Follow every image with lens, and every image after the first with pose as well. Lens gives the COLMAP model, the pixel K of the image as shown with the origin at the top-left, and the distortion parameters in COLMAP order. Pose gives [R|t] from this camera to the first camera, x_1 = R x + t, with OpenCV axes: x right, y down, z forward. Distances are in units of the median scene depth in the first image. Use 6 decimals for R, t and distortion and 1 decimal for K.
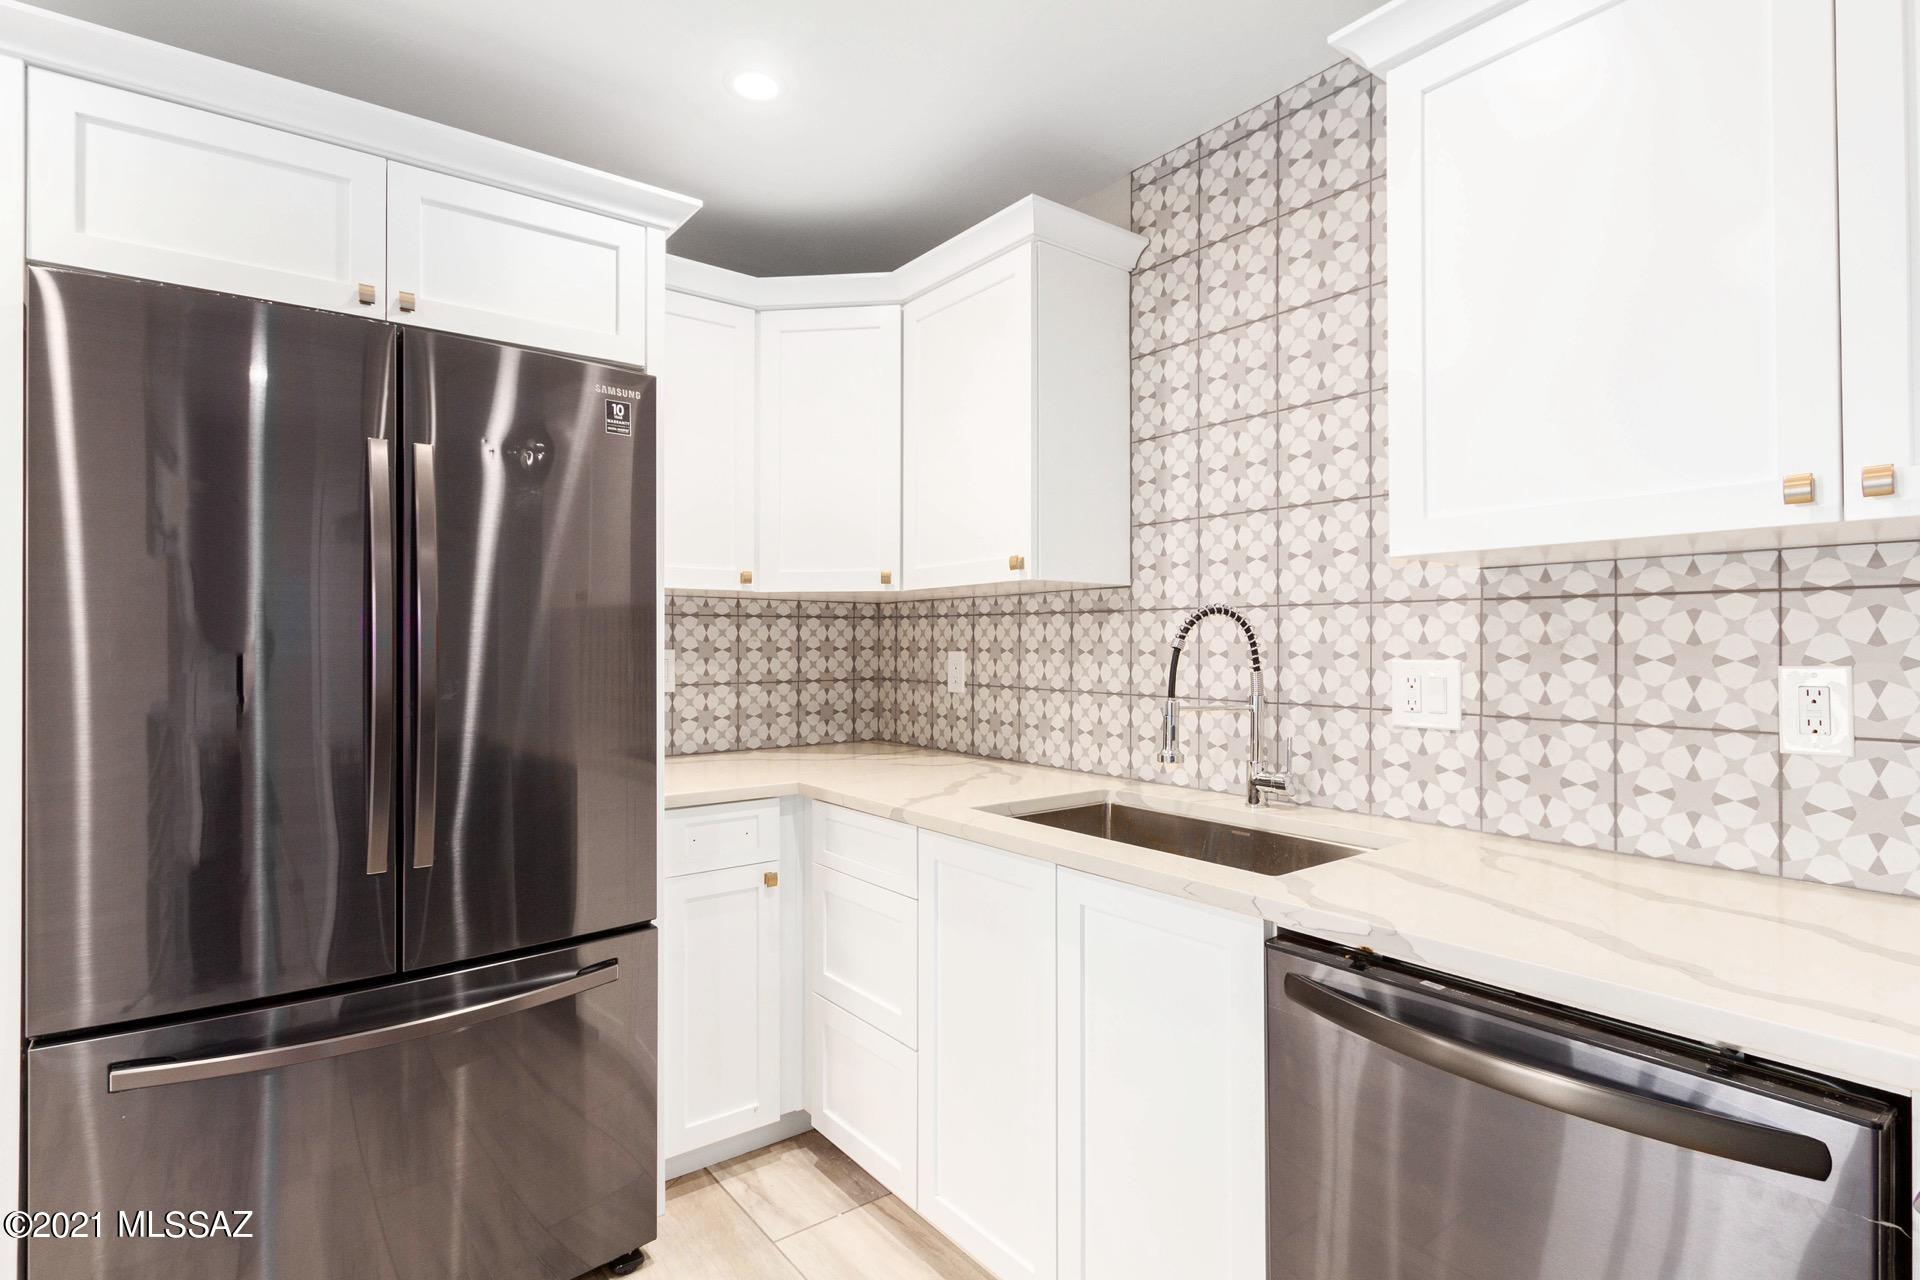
lens RADIAL K [[957.8, 0, 960.8], [0, 957.8, 634.0], [0, 0, 1]] dist [0.011358, -0.009237]
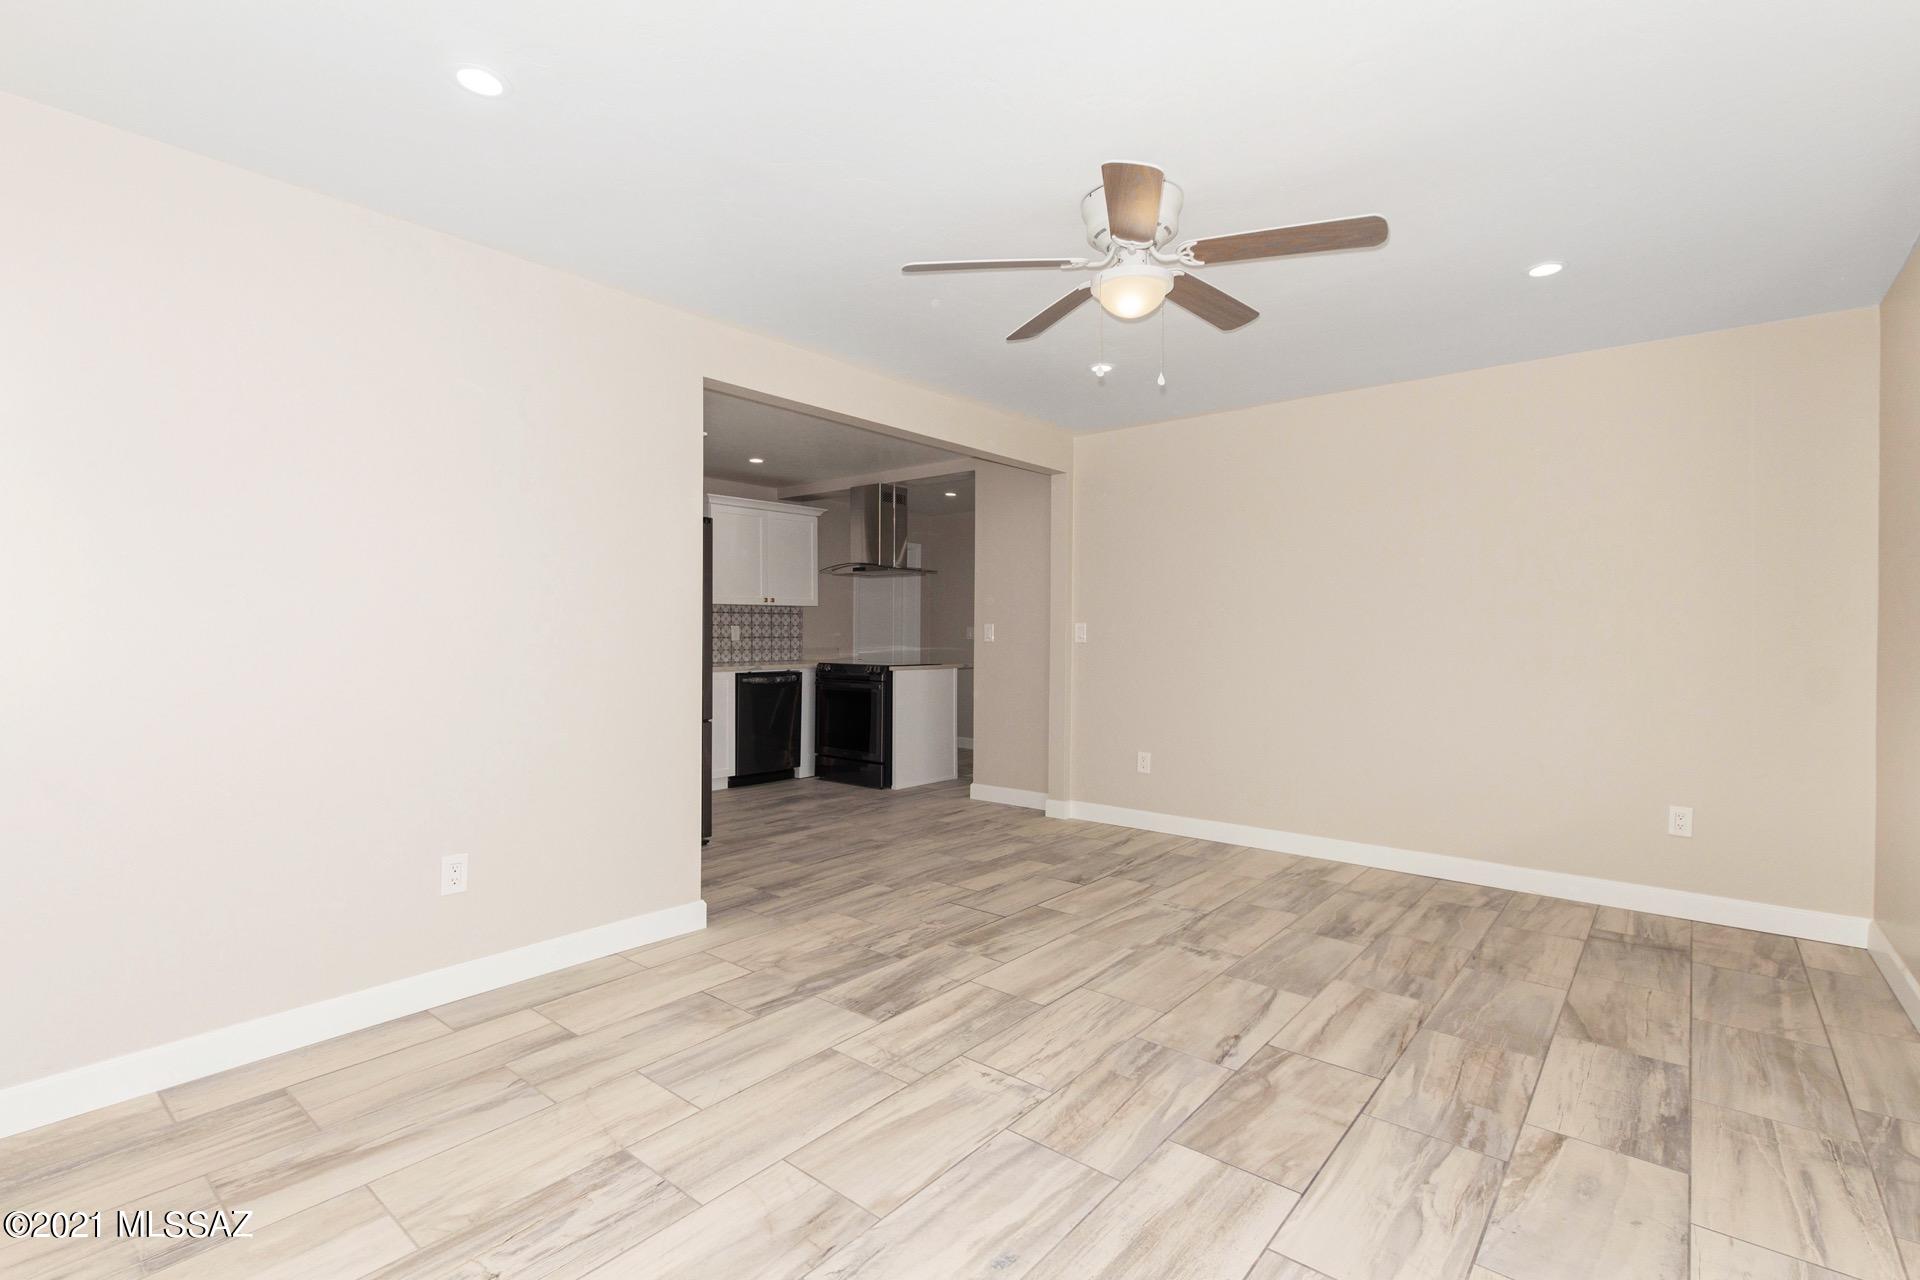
lens RADIAL K [[873.6, 0, 963.8], [0, 873.6, 637.4], [0, 0, 1]] dist [0.016791, -0.008023]
pose [[-0.219152, -0.006879, 0.975667, -3.477679], [-0.010774, 0.999931, 0.004630, 0.048435], [-0.975631, -0.009497, -0.219211, 0.595354]]
